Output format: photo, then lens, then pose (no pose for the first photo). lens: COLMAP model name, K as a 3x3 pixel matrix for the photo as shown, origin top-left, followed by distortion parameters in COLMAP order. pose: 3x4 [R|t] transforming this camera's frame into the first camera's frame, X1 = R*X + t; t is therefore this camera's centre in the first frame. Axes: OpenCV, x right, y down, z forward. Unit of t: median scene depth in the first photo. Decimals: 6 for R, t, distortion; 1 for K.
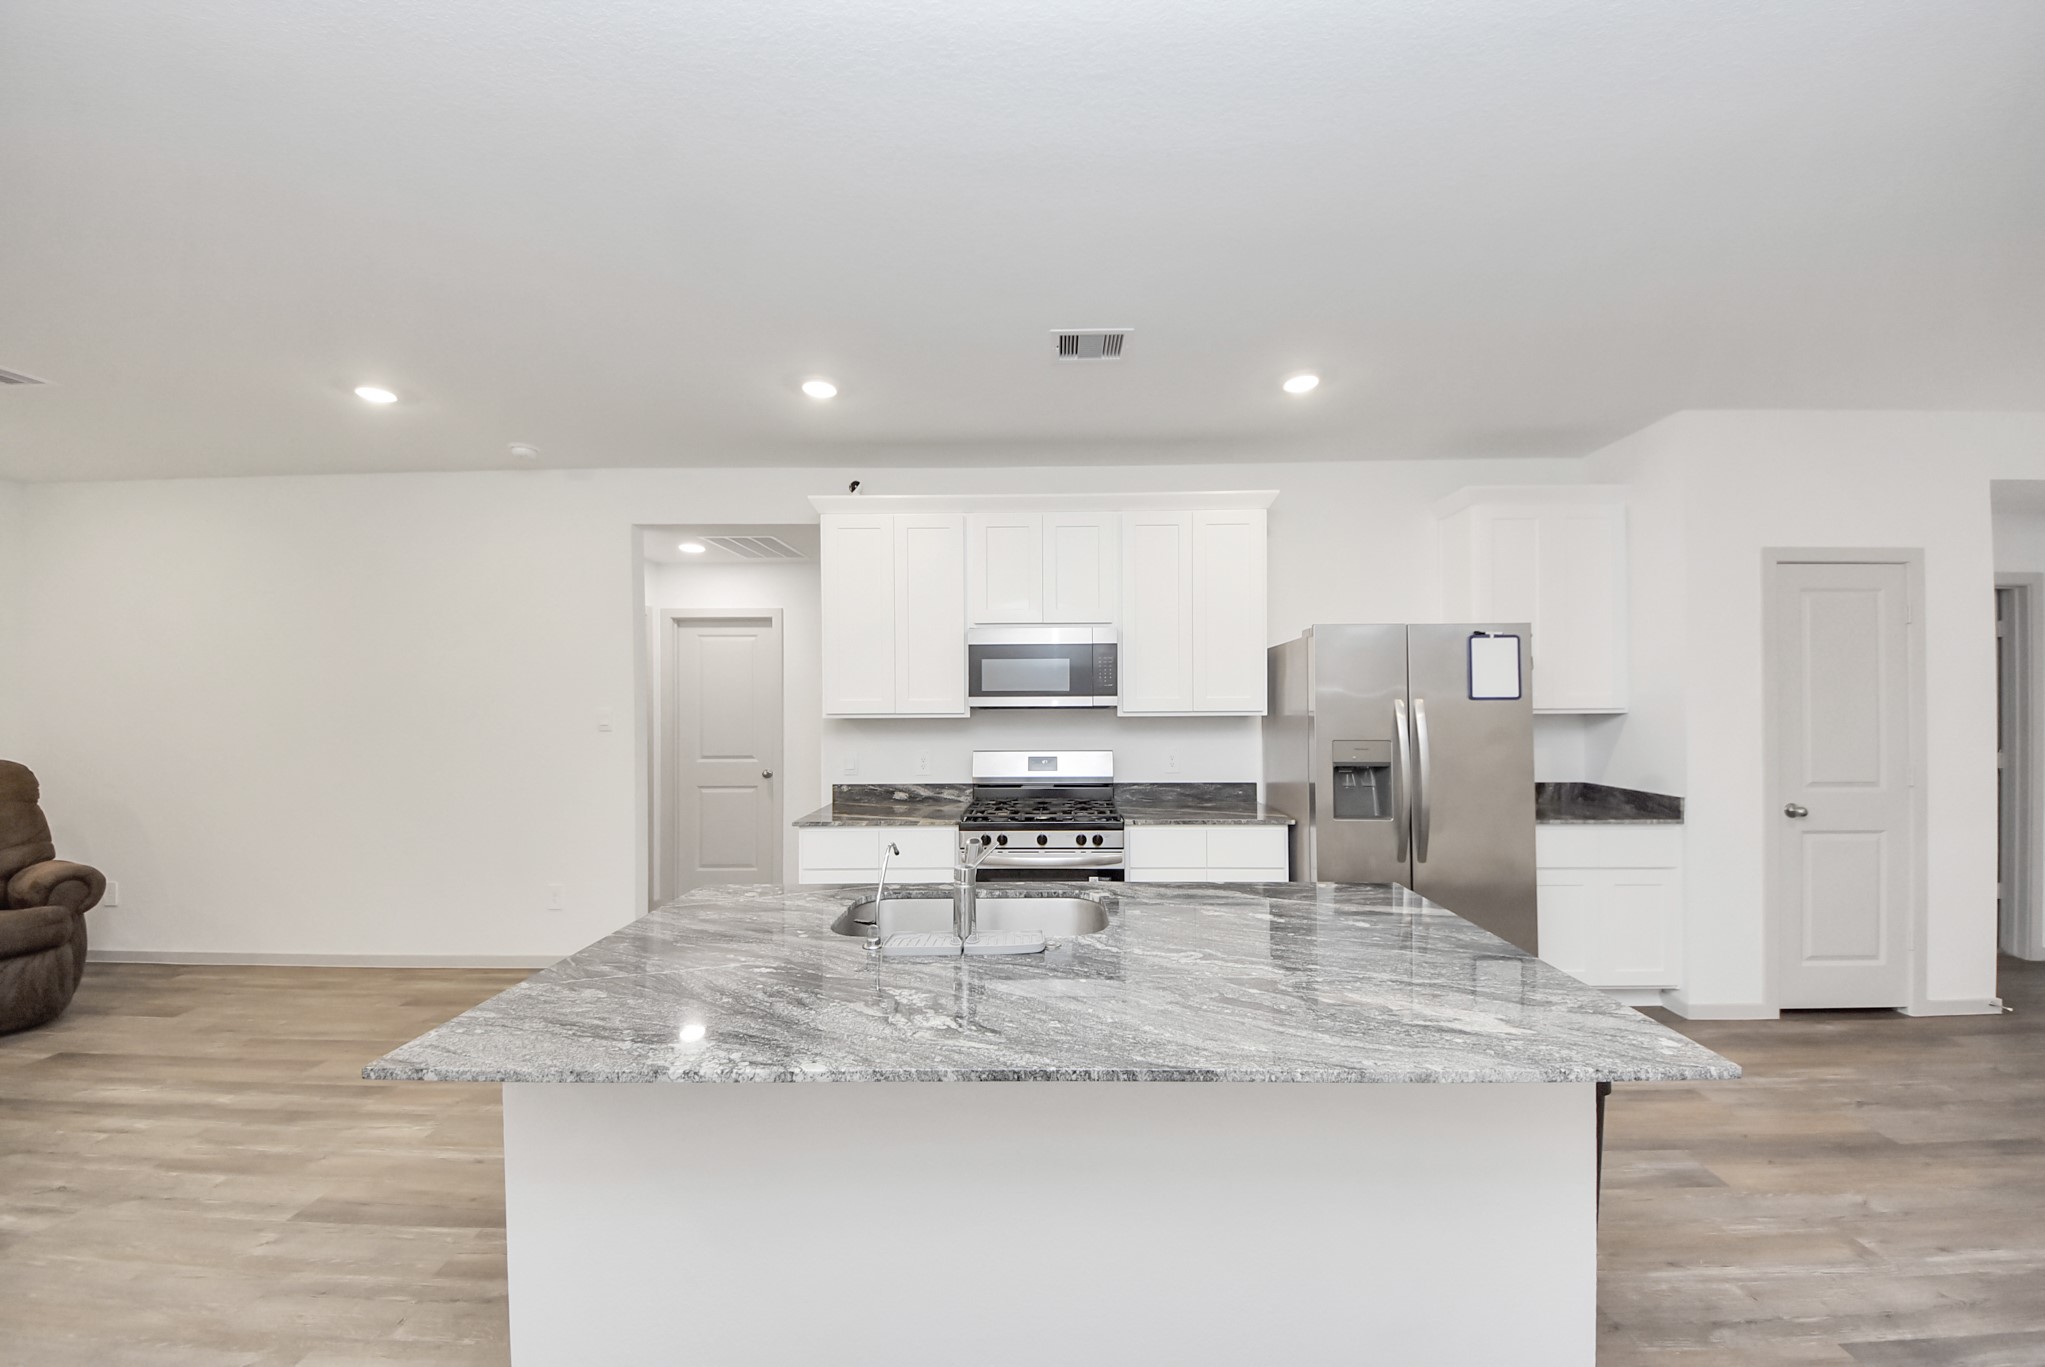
lens RADIAL K [[733.4, 0, 1033.8], [0, 733.4, 702.2], [0, 0, 1]] dist [0.013025, -0.007790]
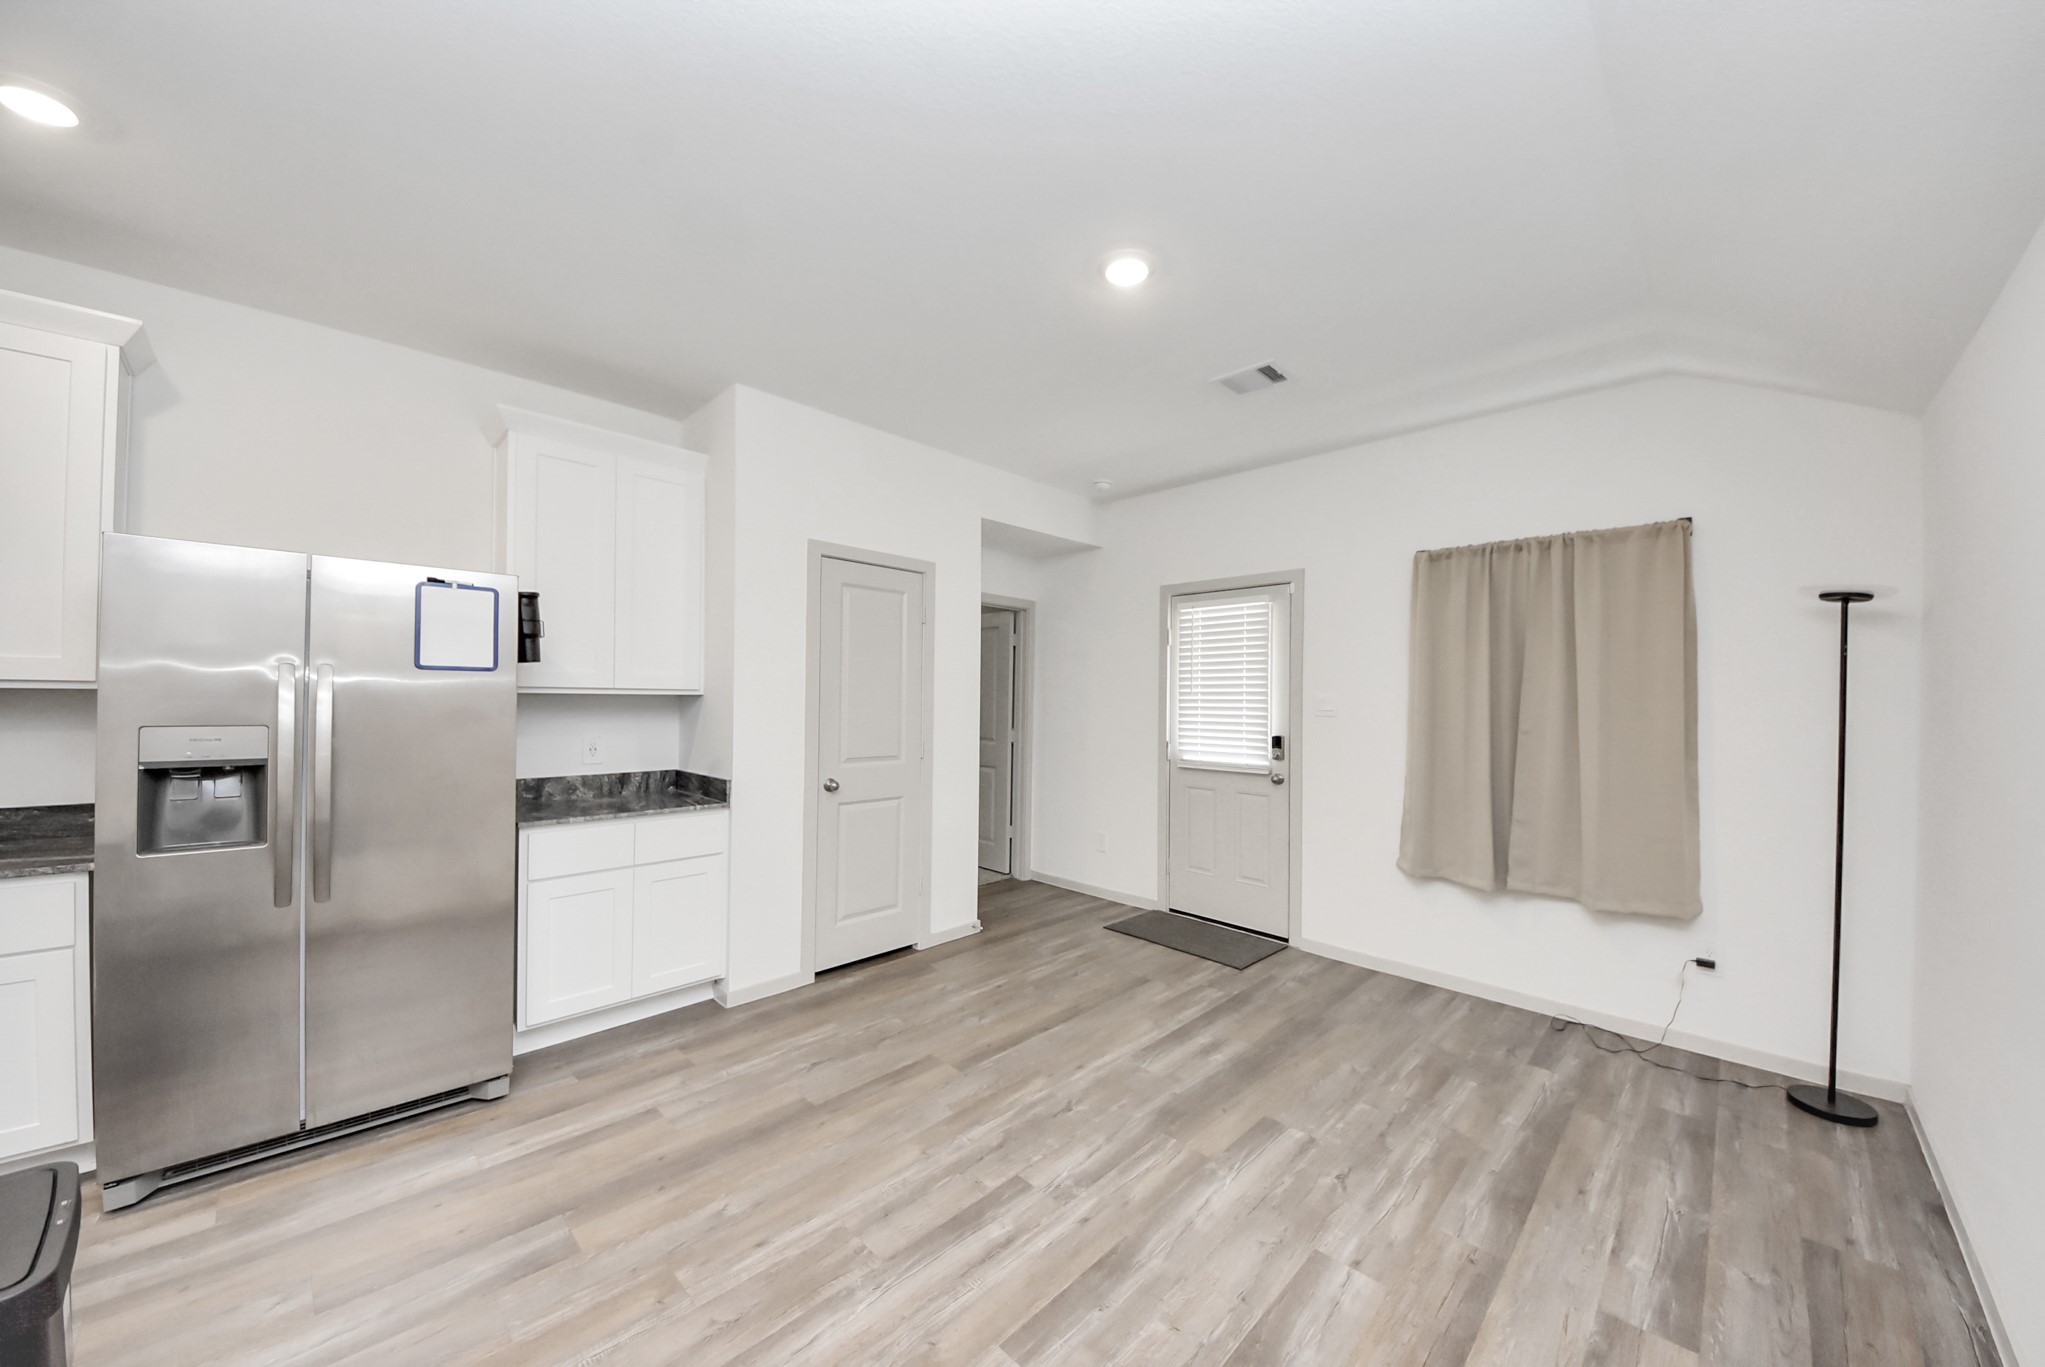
lens RADIAL K [[733.4, 0, 1048.1], [0, 733.4, 693.1], [0, 0, 1]] dist [0.013025, -0.007790]
pose [[0.673608, 0.017657, 0.738878, 0.434792], [-0.013505, 0.999842, -0.011580, 0.018968], [-0.738965, -0.002178, 0.673740, 0.034292]]
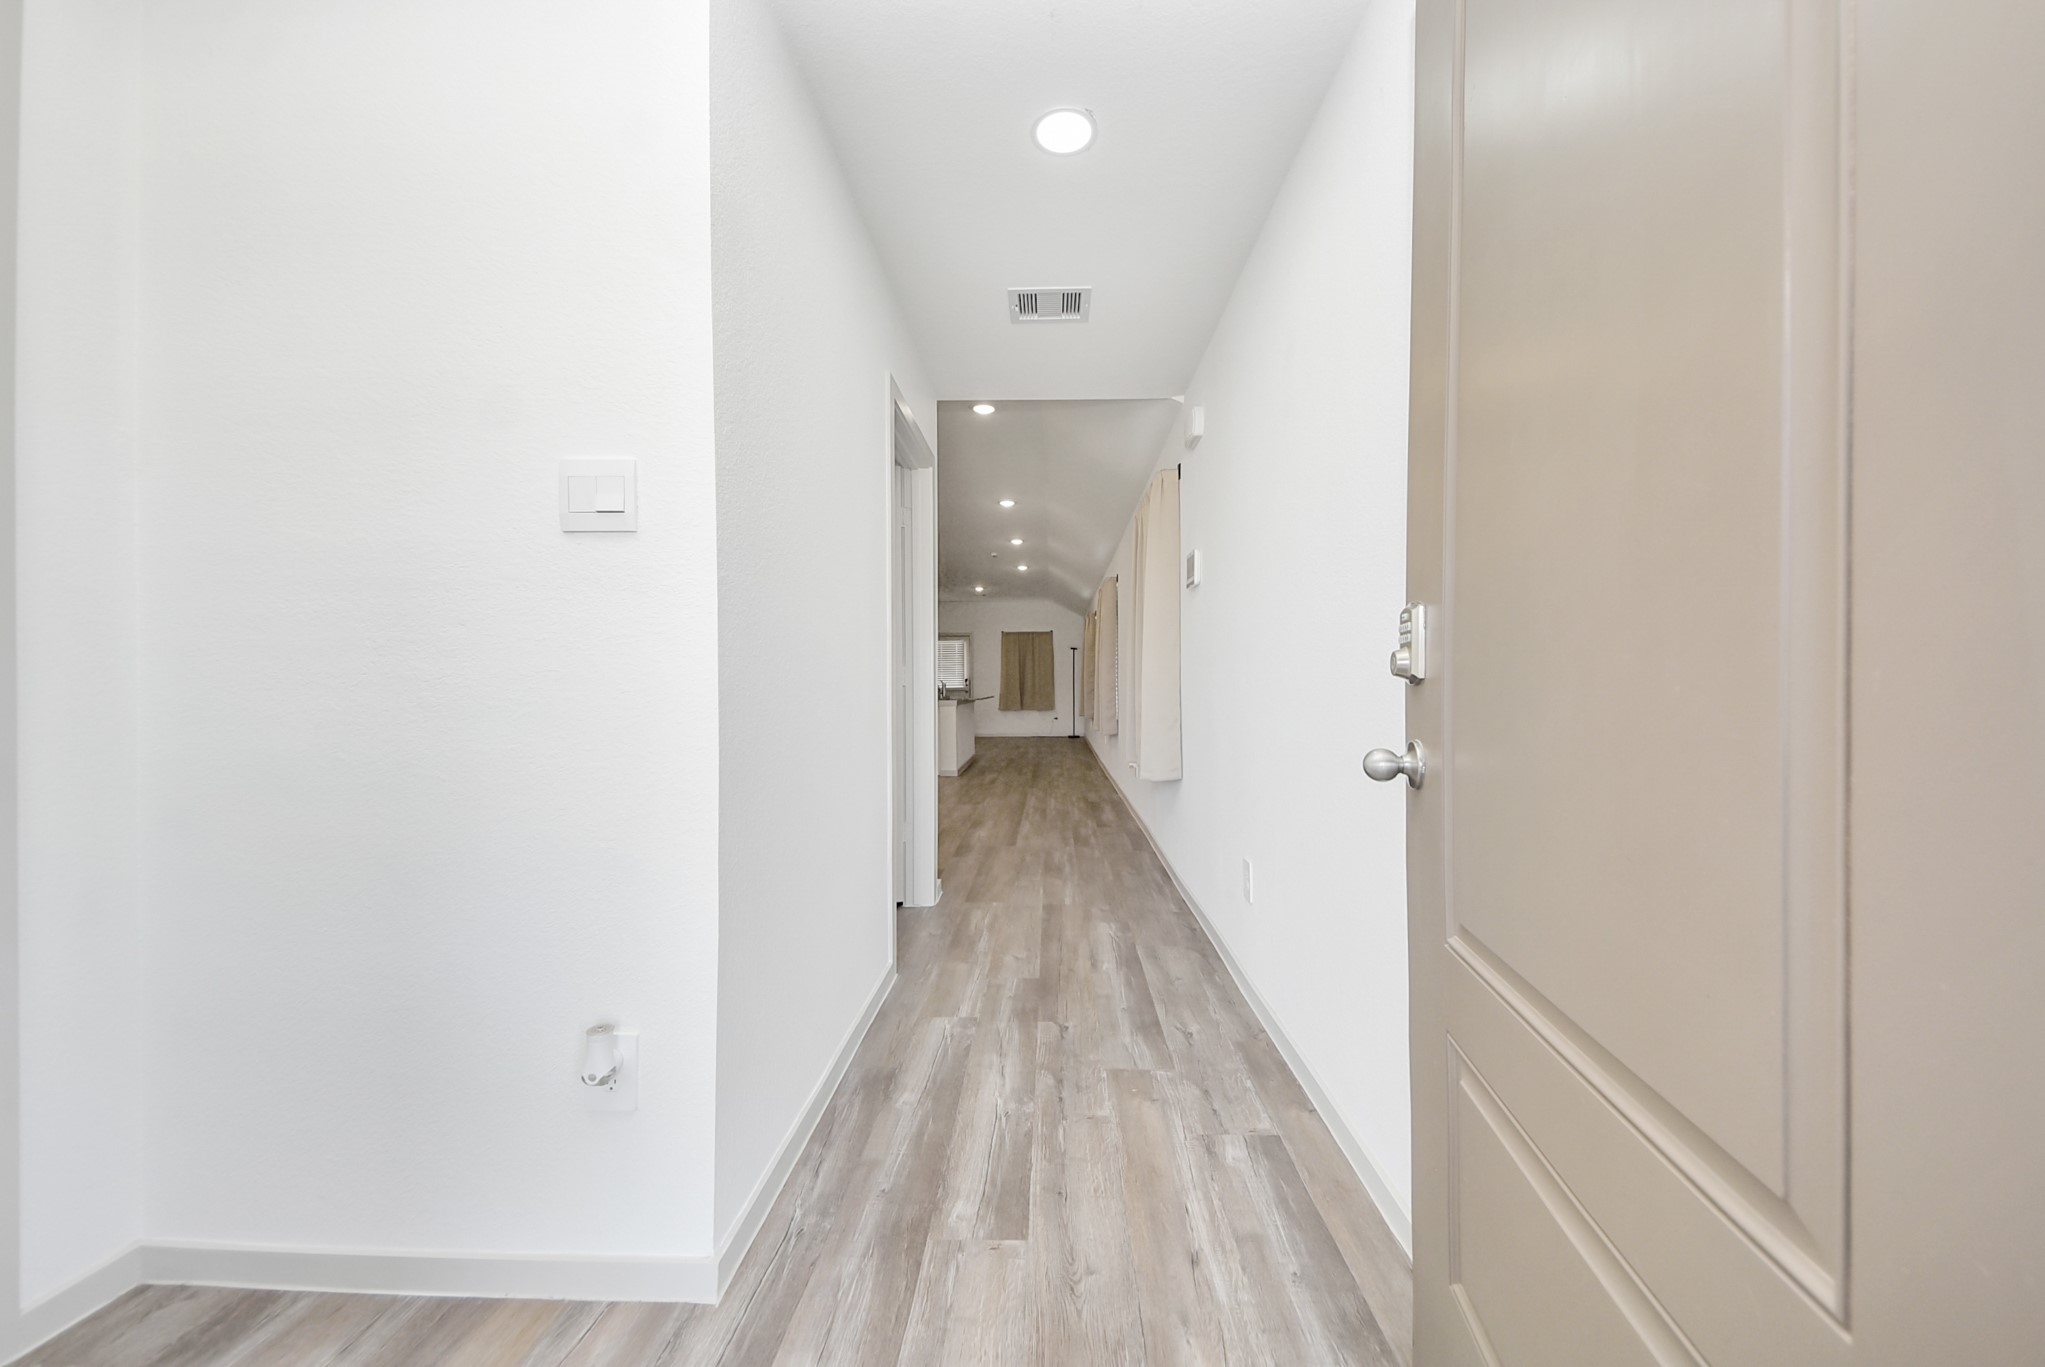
lens RADIAL K [[684.0, 0, 1024.8], [0, 684.0, 679.1], [0, 0, 1]] dist [-0.000709, -0.000006]
pose [[0.030129, 0.000180, 0.999546, -2.527279], [0.011205, 0.999937, -0.000518, 0.080229], [-0.999483, 0.011216, 0.030125, 0.109541]]
